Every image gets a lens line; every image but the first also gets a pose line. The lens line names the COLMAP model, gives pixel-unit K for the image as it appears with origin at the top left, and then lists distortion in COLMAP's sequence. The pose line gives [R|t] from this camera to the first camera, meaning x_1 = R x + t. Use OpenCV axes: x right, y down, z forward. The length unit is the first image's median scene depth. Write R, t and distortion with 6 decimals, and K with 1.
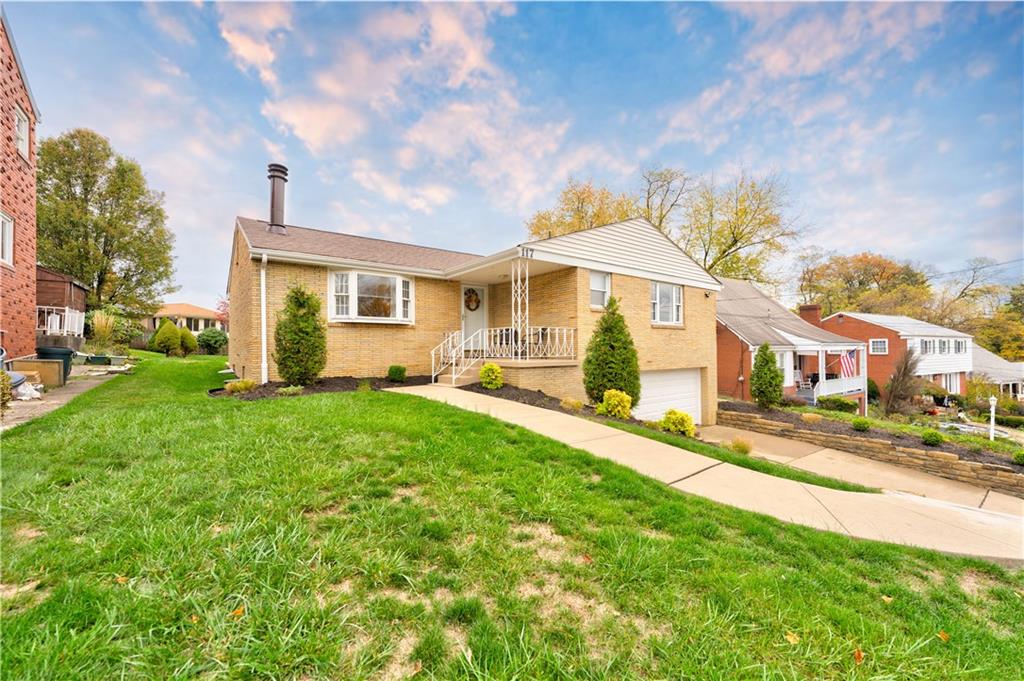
lens RADIAL K [[402.7, 0, 514.5], [0, 402.7, 344.4], [0, 0, 1]] dist [-0.001023, -0.000062]
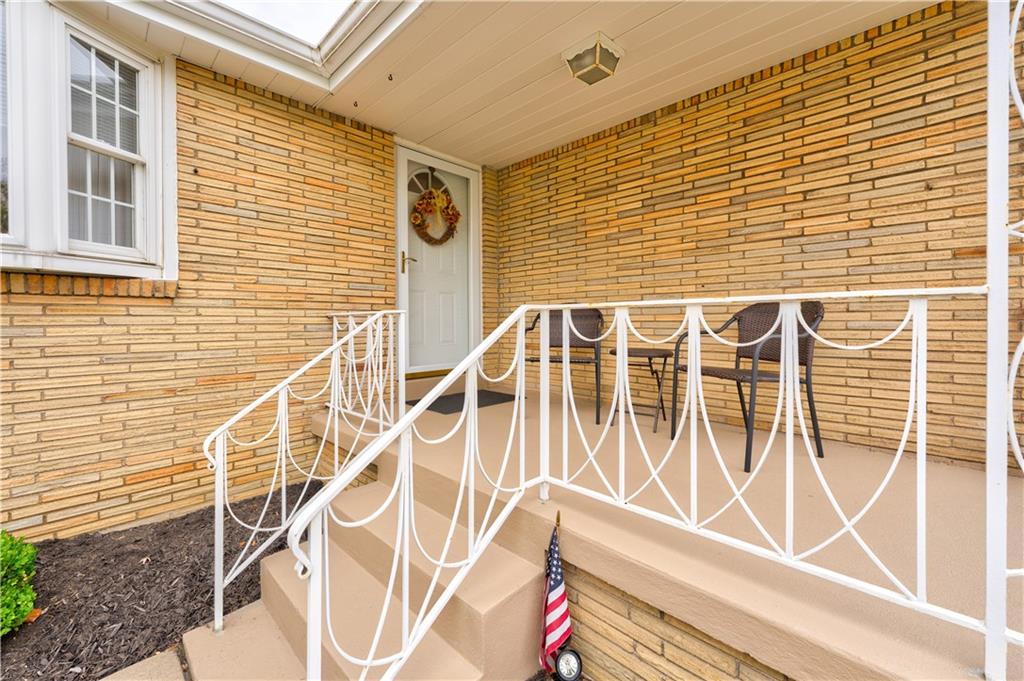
lens RADIAL K [[402.7, 0, 508.7], [0, 402.7, 330.0], [0, 0, 1]] dist [-0.001023, -0.000062]
pose [[0.989813, 0.003557, 0.142326, -0.094489], [-0.006419, 0.999786, 0.019652, -0.025468], [-0.142225, -0.020366, 0.989625, 0.705791]]
